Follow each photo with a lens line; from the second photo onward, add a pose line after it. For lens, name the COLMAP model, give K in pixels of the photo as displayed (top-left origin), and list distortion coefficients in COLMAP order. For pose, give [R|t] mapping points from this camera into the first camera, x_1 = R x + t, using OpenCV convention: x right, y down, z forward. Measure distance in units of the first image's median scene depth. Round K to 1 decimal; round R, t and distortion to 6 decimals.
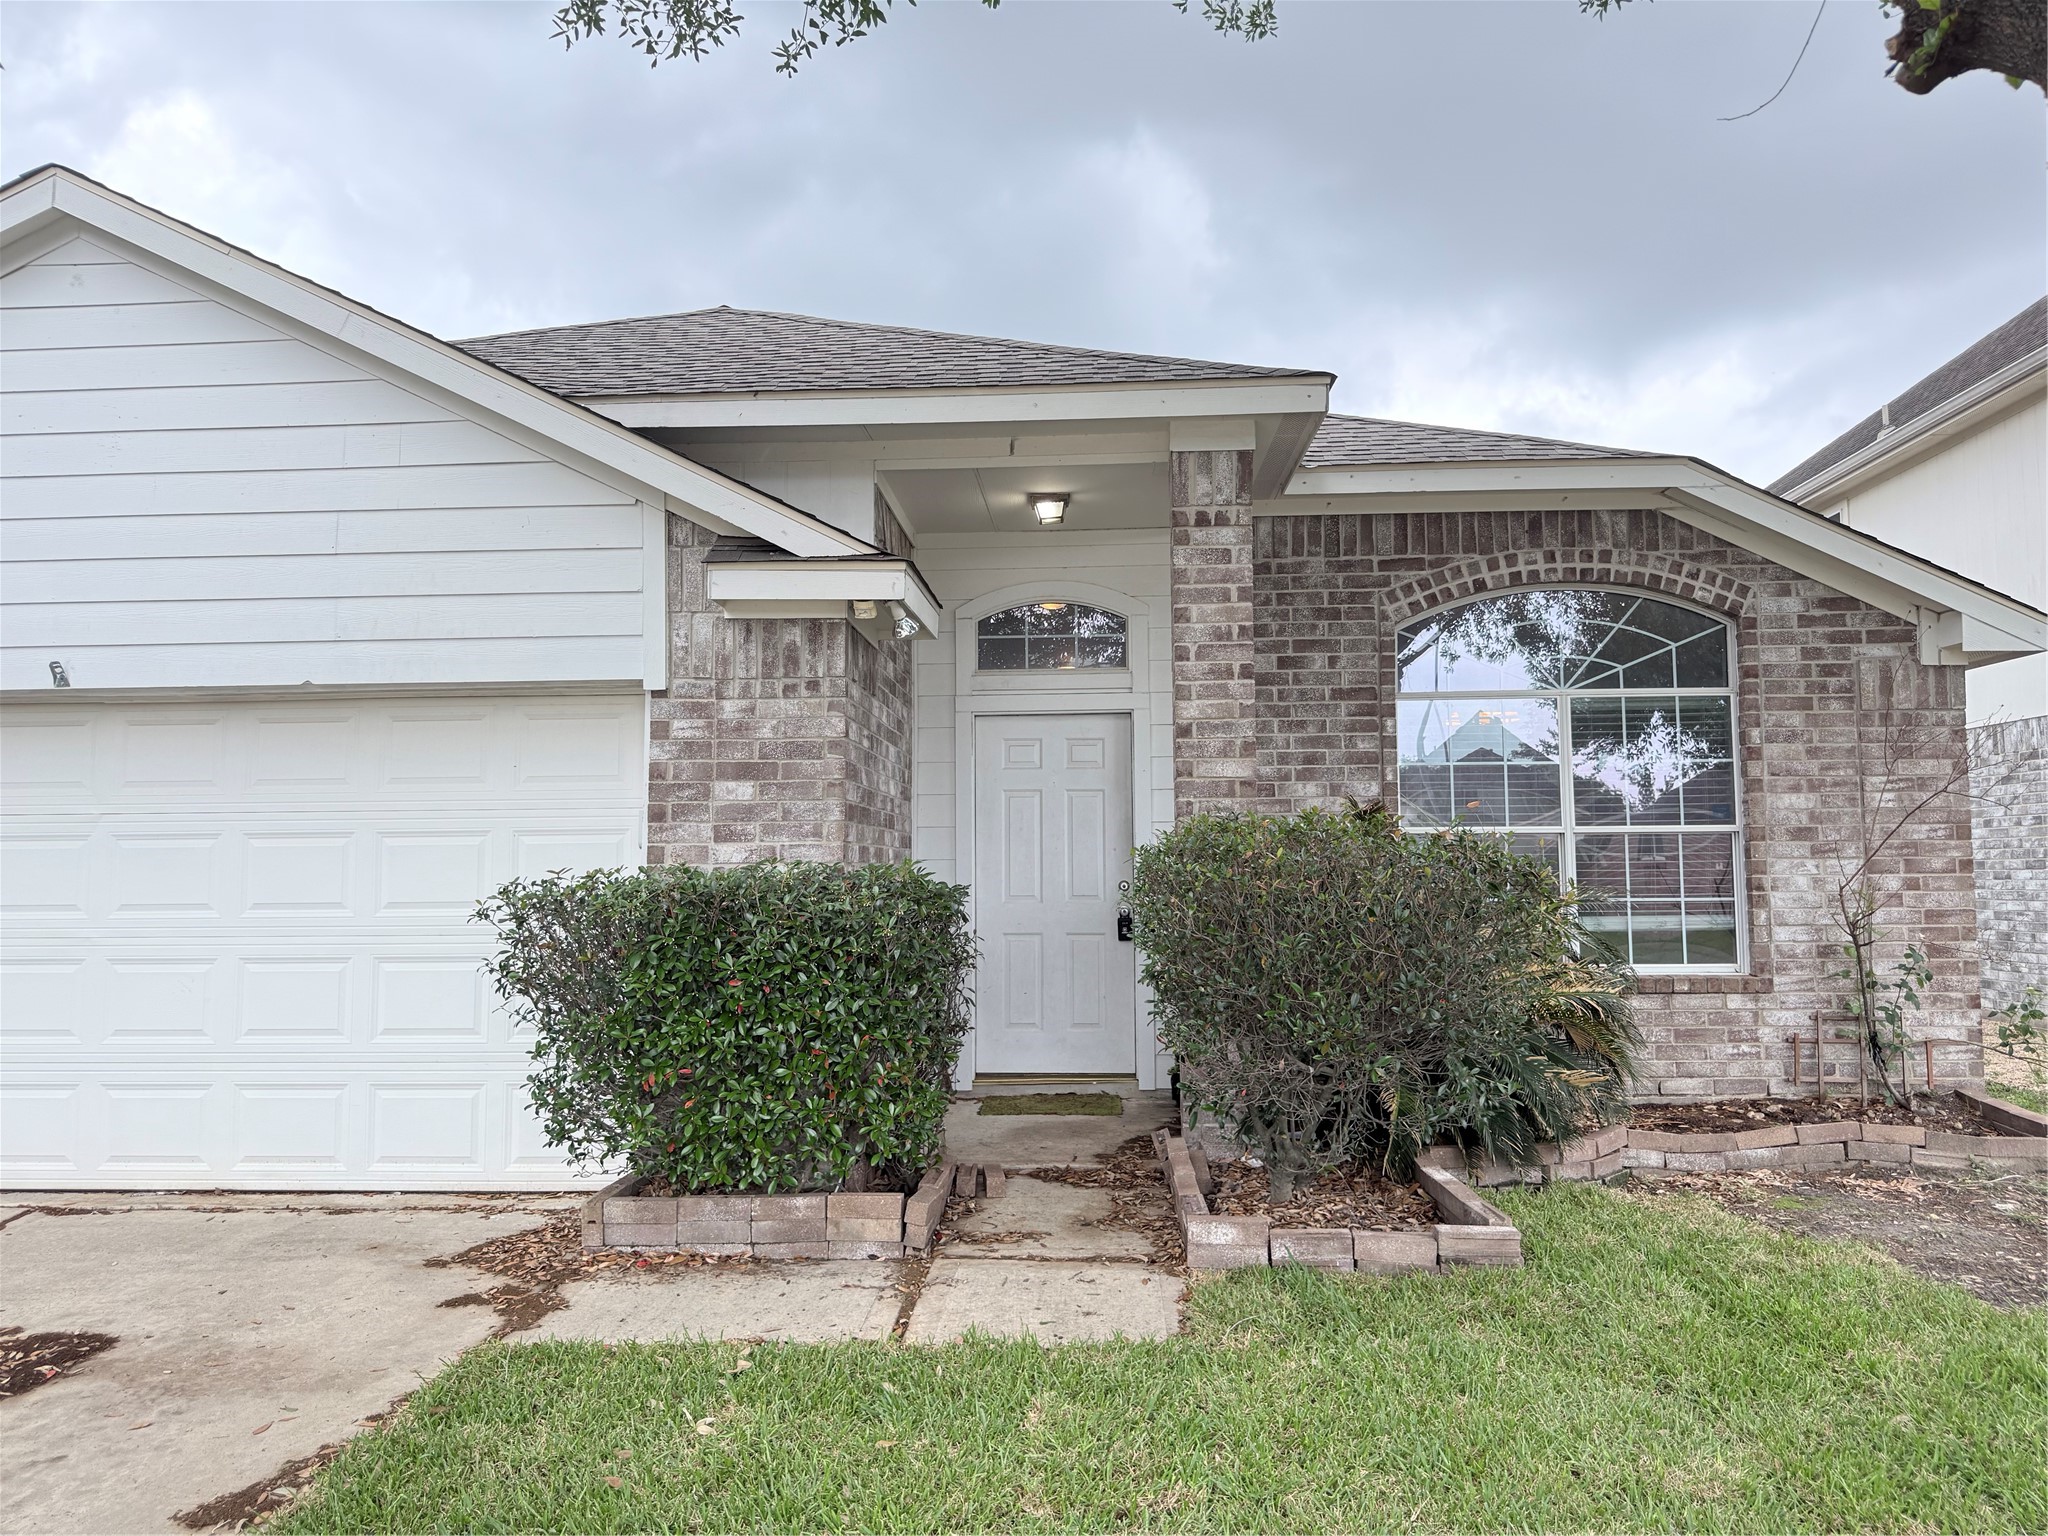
lens RADIAL K [[1433.5, 0, 1017.9], [0, 1433.5, 769.6], [0, 0, 1]] dist [0.109840, -0.123965]
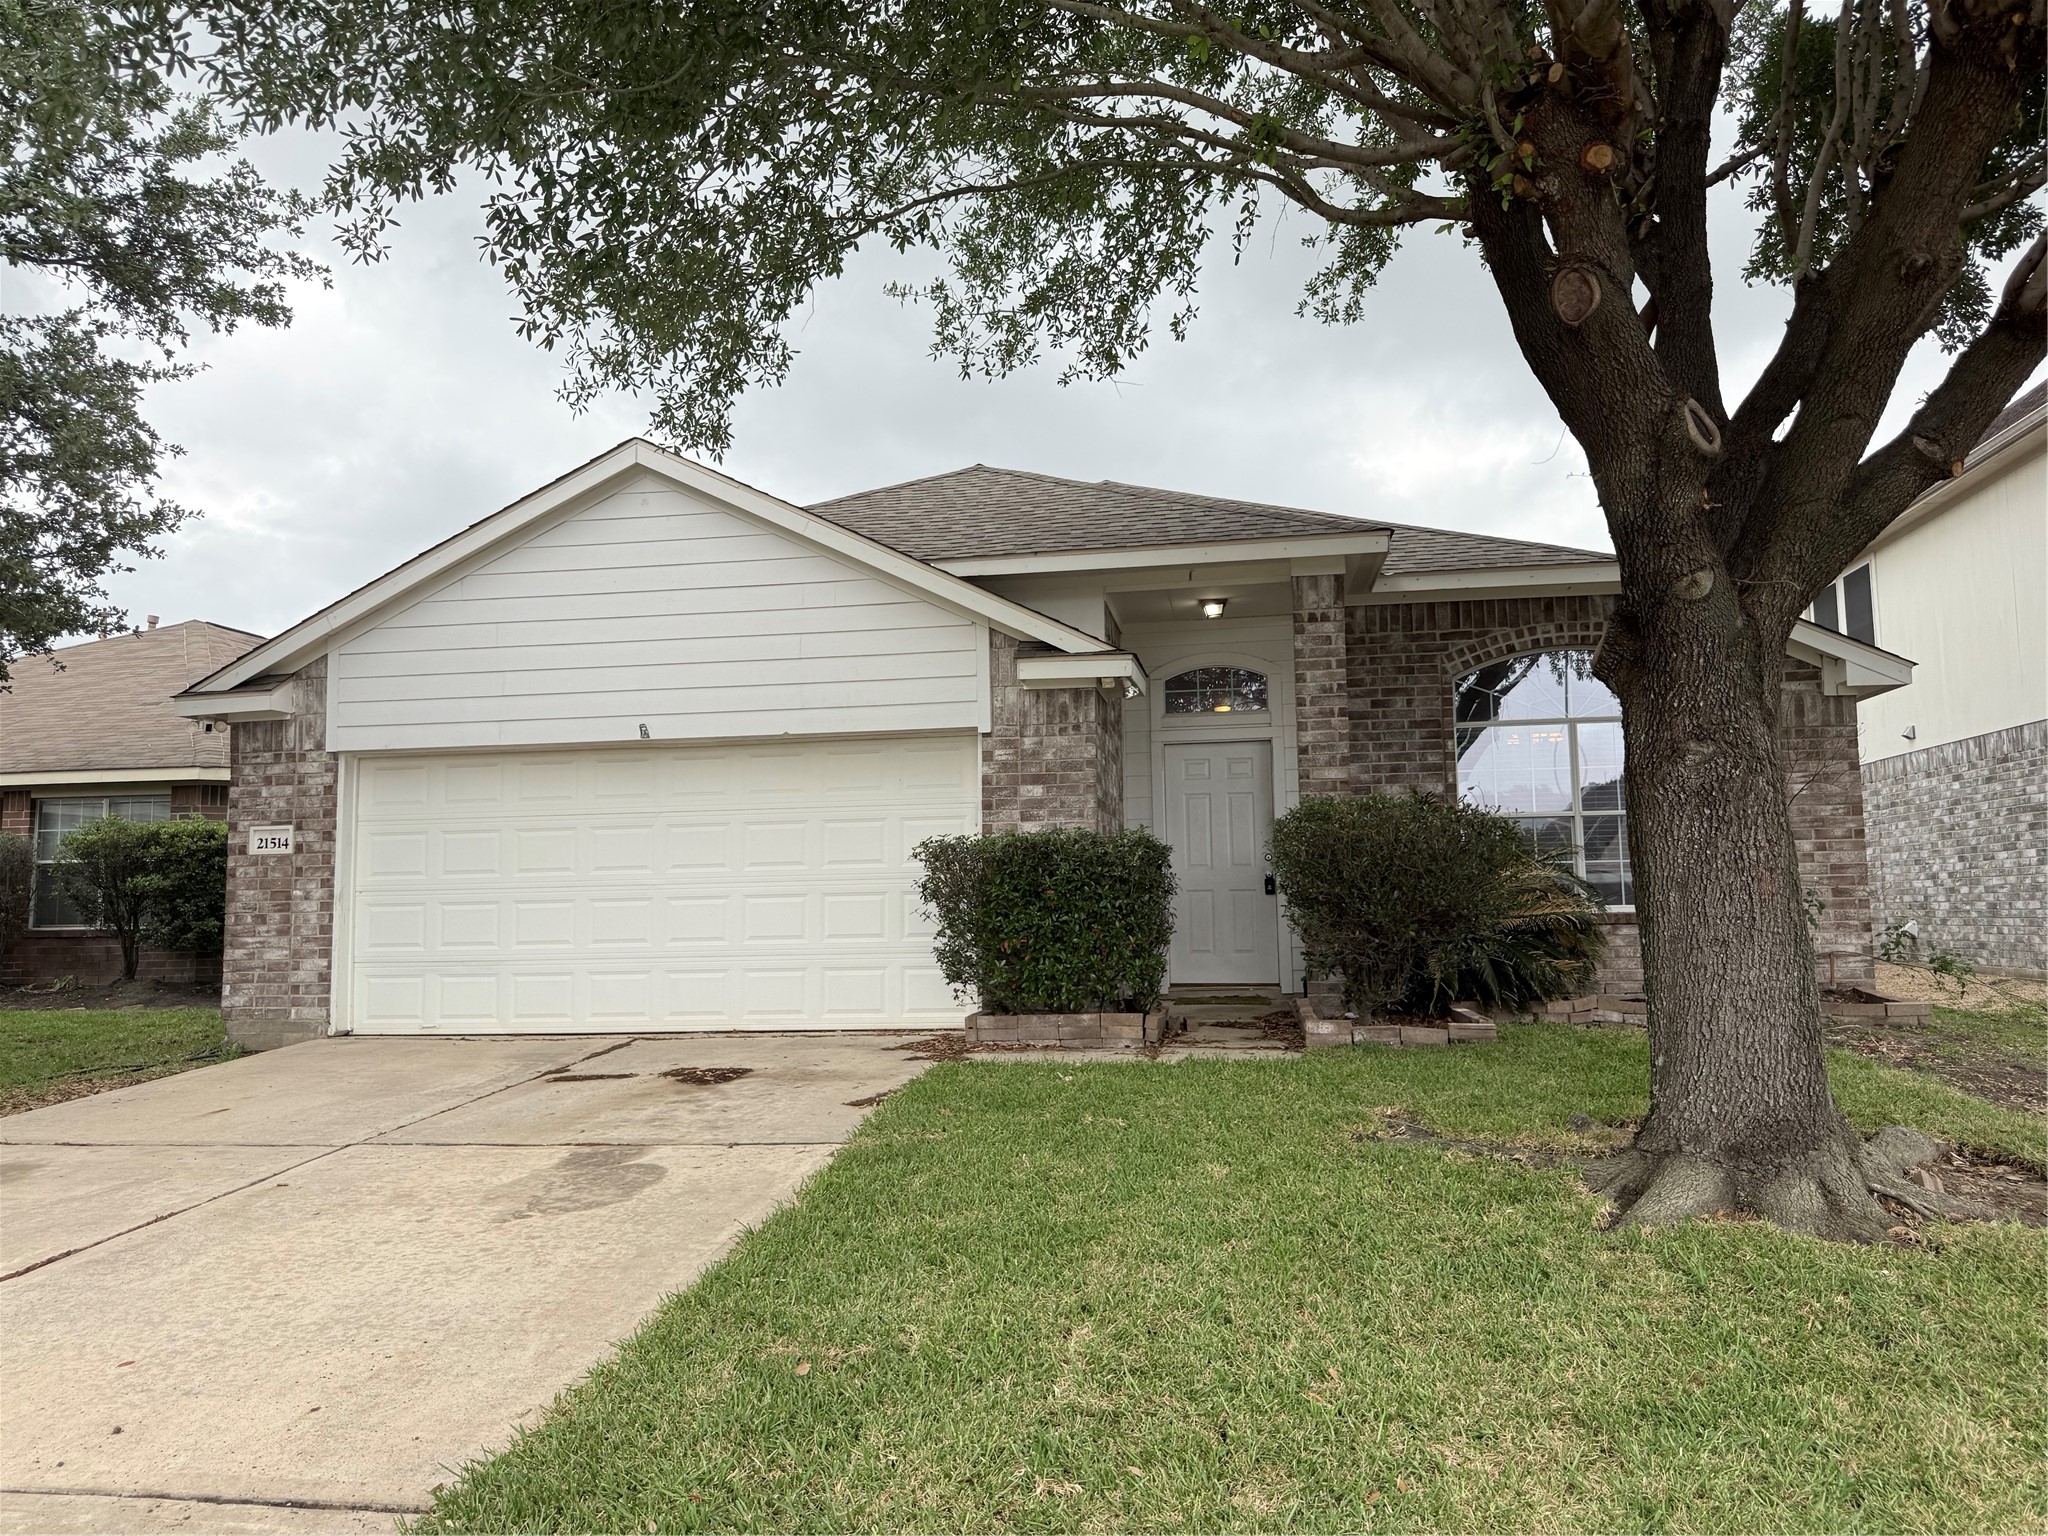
lens RADIAL K [[1433.5, 0, 1017.9], [0, 1433.5, 769.6], [0, 0, 1]] dist [0.109840, -0.123965]
pose [[0.994505, -0.019626, -0.102832, -0.035807], [0.017149, 0.999542, -0.024914, 0.028751], [0.103274, 0.023014, 0.994387, -0.621450]]
